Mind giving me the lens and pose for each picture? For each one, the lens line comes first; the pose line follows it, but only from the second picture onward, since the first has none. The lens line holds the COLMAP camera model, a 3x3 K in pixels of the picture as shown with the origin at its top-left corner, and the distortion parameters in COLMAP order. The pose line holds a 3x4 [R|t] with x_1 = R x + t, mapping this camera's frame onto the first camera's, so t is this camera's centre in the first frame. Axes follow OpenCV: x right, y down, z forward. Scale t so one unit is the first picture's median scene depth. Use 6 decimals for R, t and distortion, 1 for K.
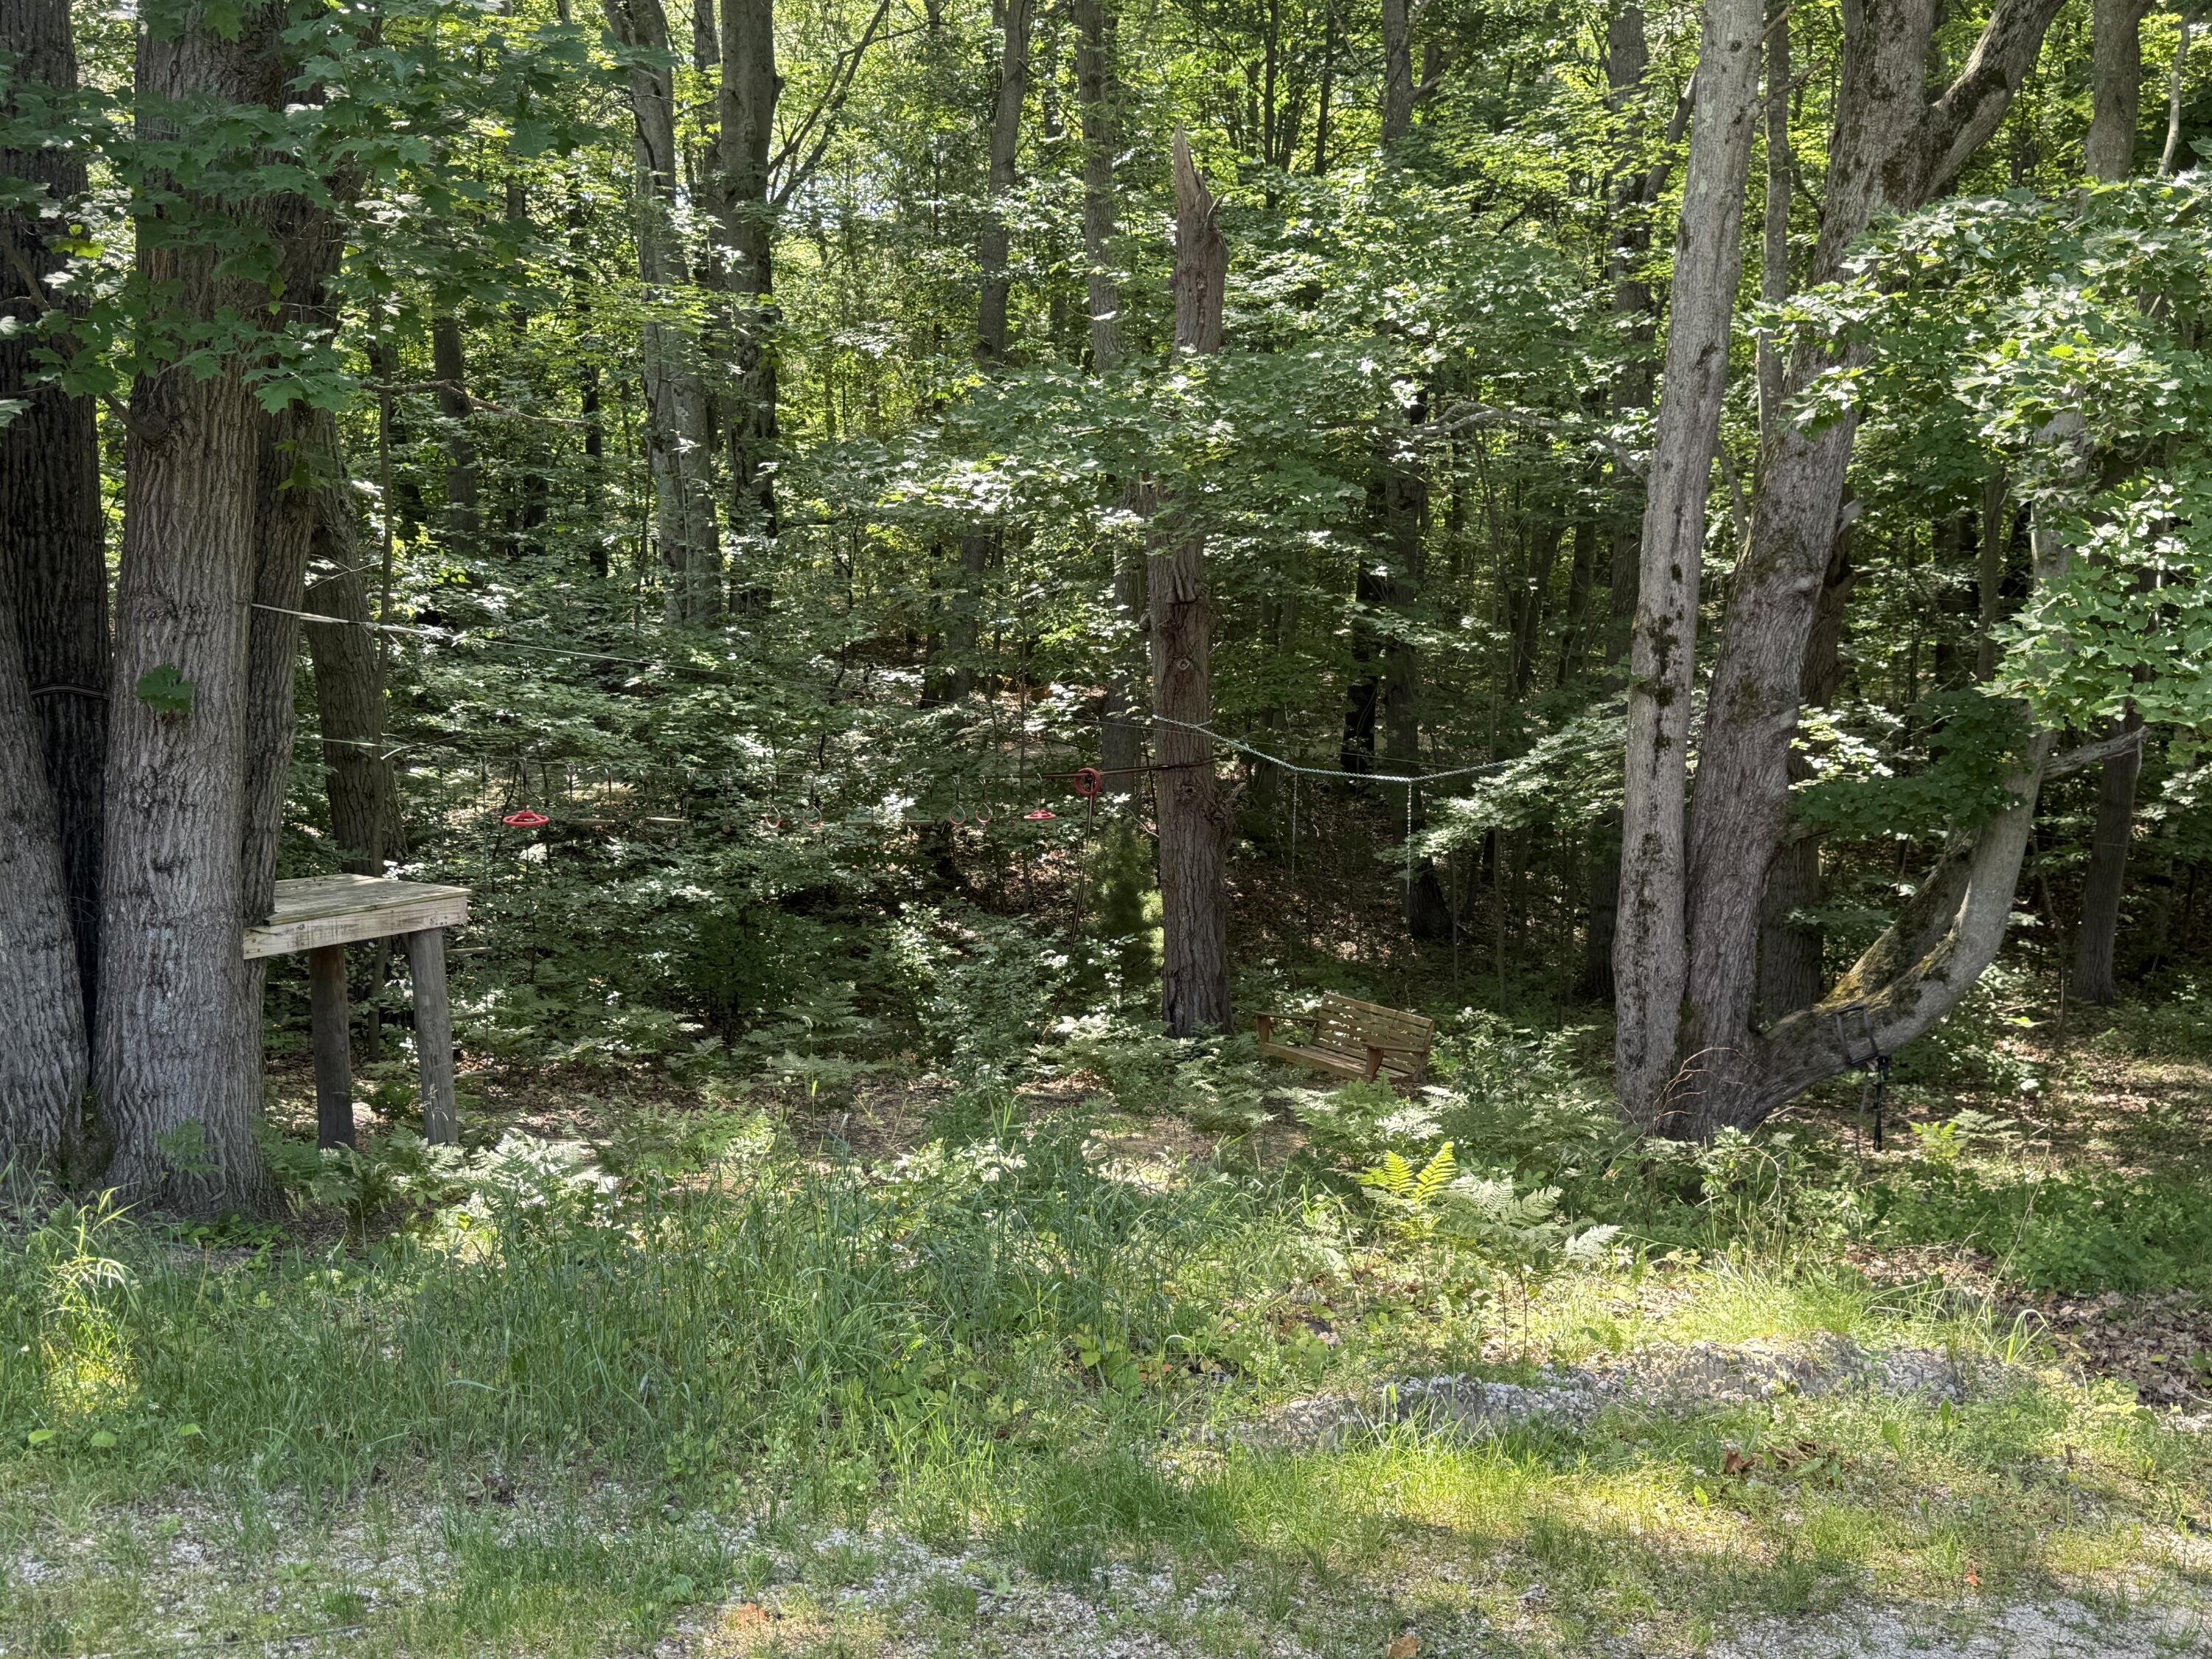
lens RADIAL K [[2136.9, 0, 1106.0], [0, 2136.9, 829.5], [0, 0, 1]] dist [0.075694, -0.005985]
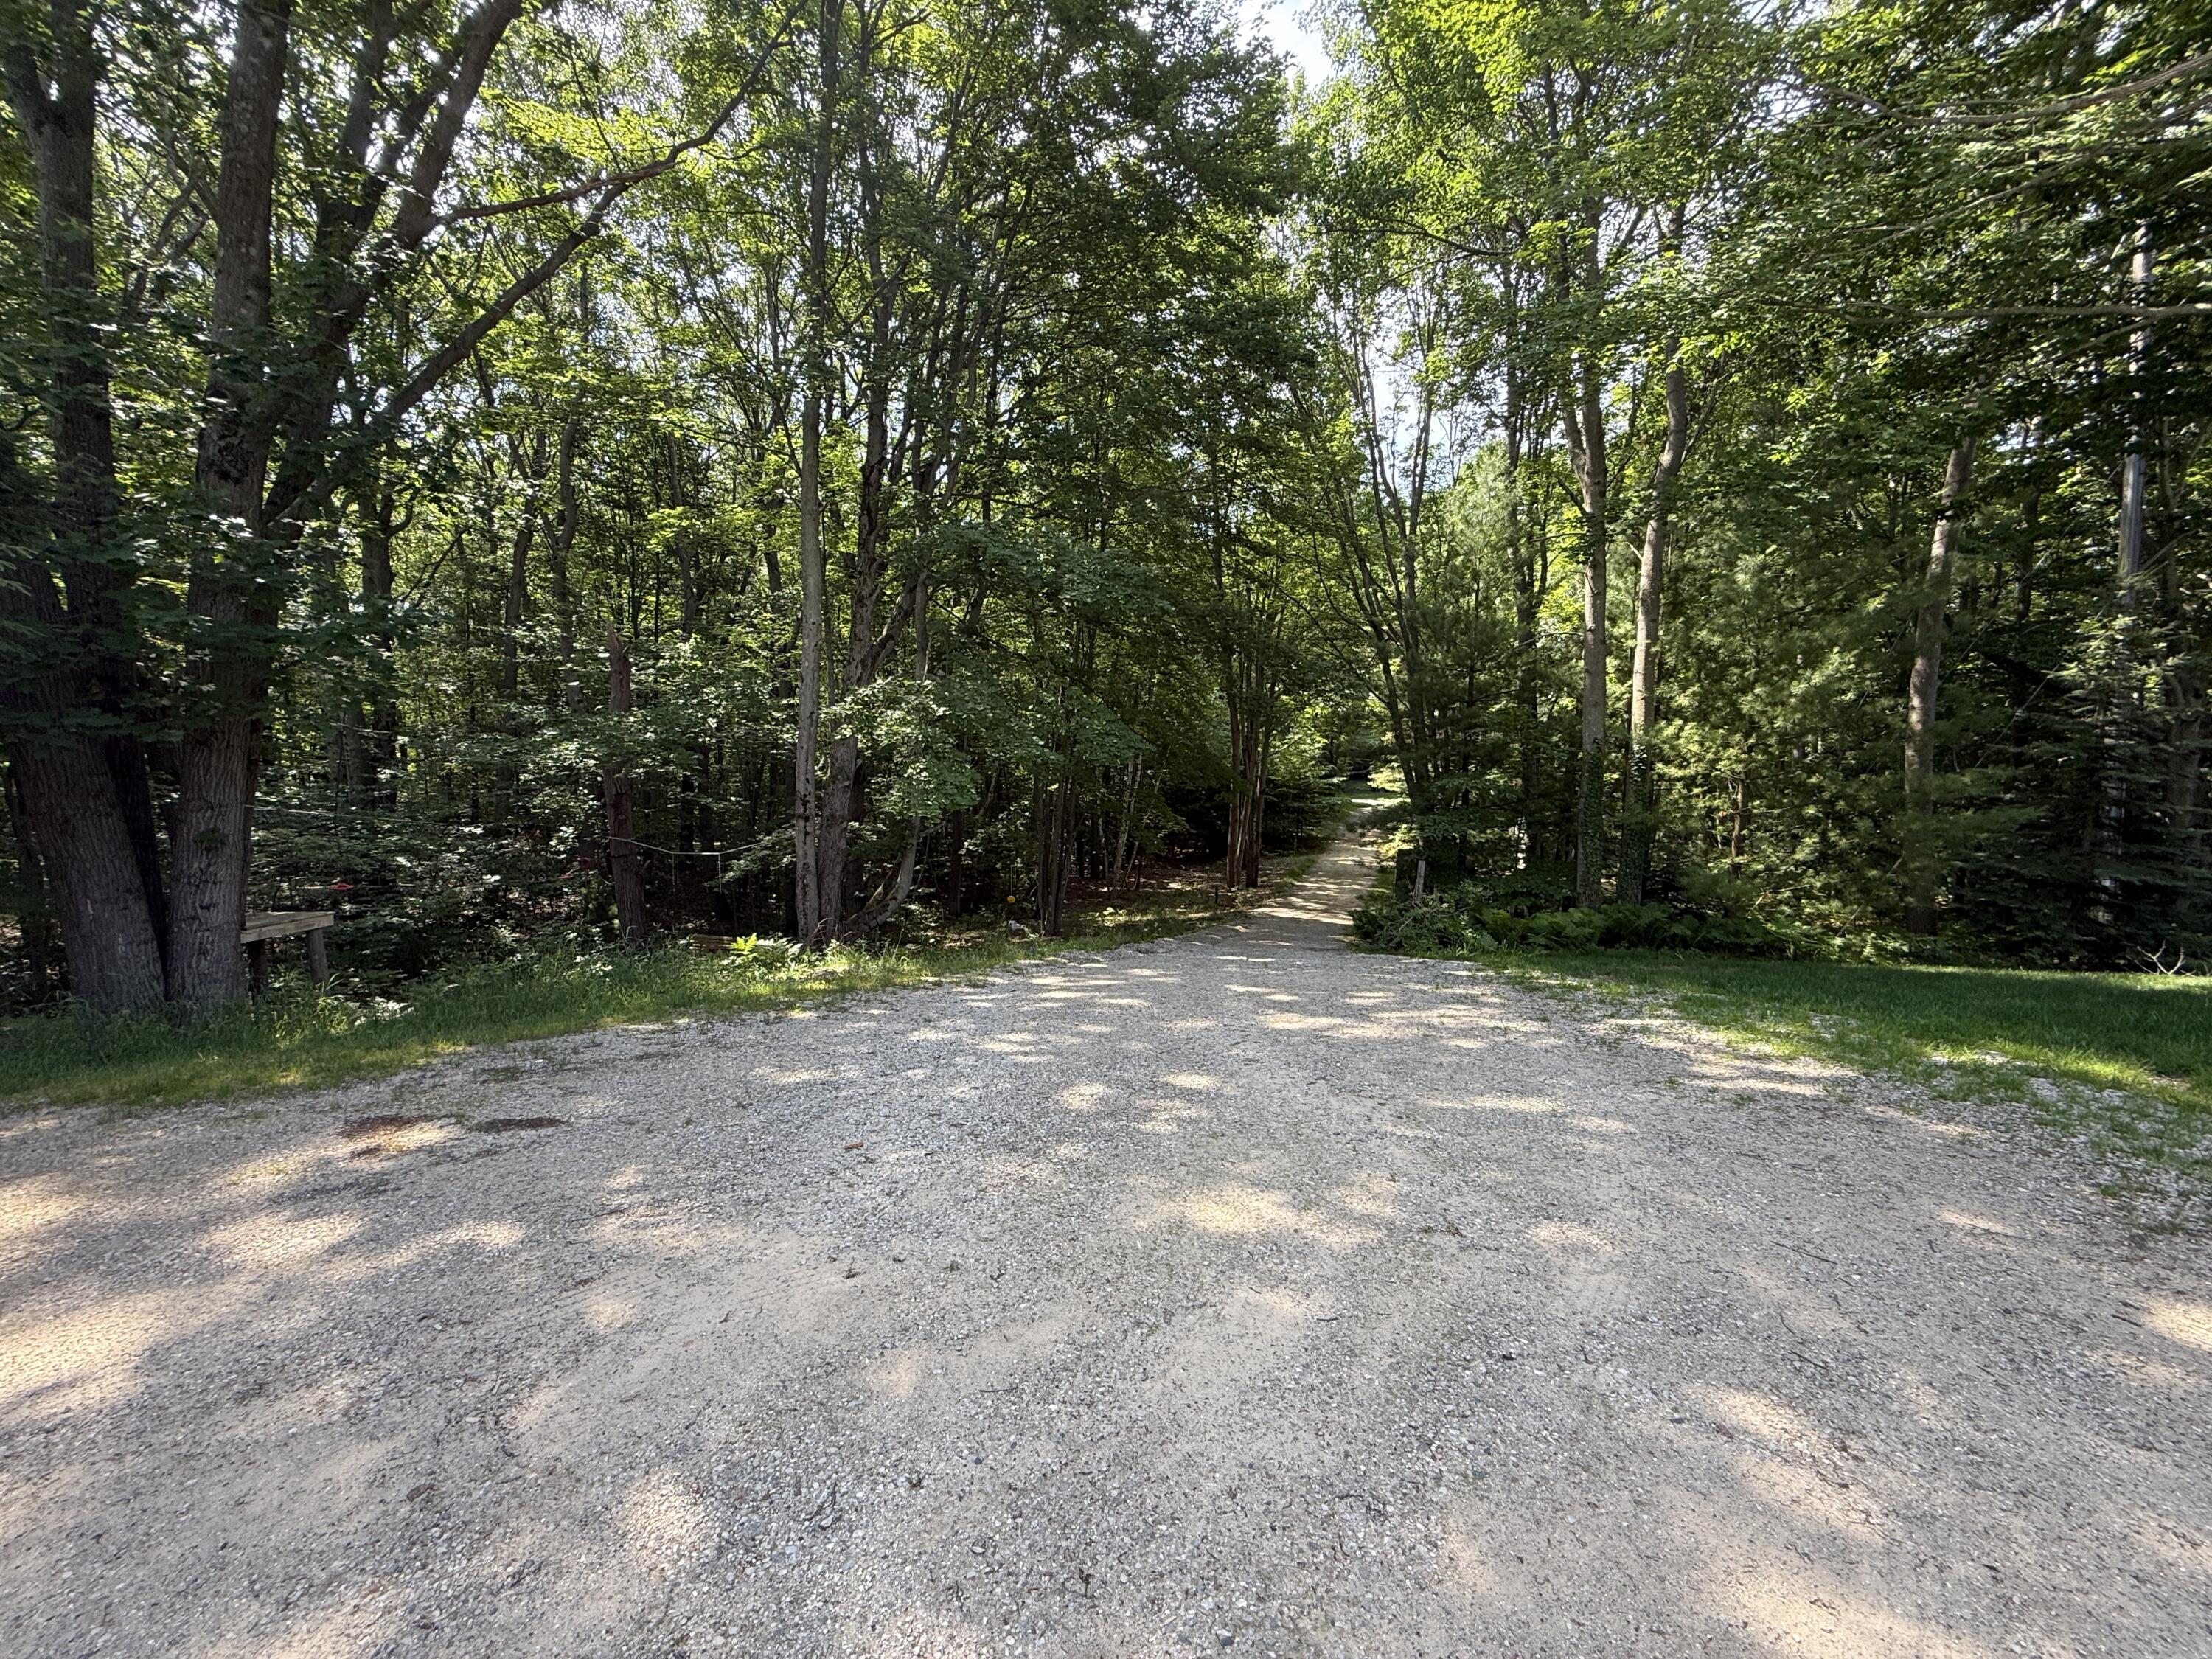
lens RADIAL K [[936.5, 0, 1106.0], [0, 936.5, 829.5], [0, 0, 1]] dist [-0.000490, 0.000002]
pose [[0.845061, -0.043887, 0.532866, -0.098488], [0.078833, 0.995960, -0.042992, 0.044614], [-0.528827, 0.078338, 0.845107, -0.379625]]
